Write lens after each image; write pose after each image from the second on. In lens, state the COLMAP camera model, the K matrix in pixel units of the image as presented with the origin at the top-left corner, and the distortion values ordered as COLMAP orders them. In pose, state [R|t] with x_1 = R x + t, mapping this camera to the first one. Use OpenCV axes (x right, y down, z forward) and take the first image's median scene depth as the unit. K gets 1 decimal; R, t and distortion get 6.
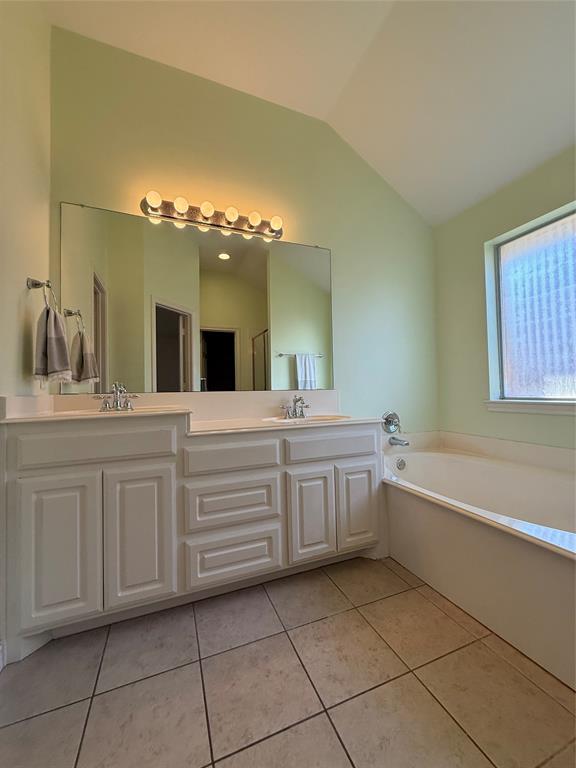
lens RADIAL K [[305.0, 0, 286.6], [0, 305.0, 382.8], [0, 0, 1]] dist [-0.002579, 0.002037]
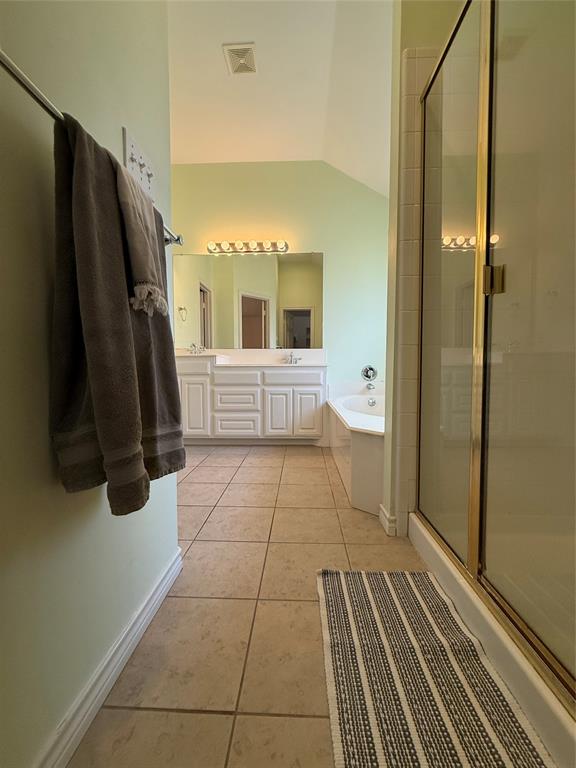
lens RADIAL K [[305.0, 0, 288.1], [0, 305.0, 380.0], [0, 0, 1]] dist [-0.002579, 0.002037]
pose [[0.912553, 0.035397, -0.407423, 0.533060], [-0.005641, 0.997242, 0.074006, 0.056328], [0.408919, -0.065236, 0.910236, -0.390267]]
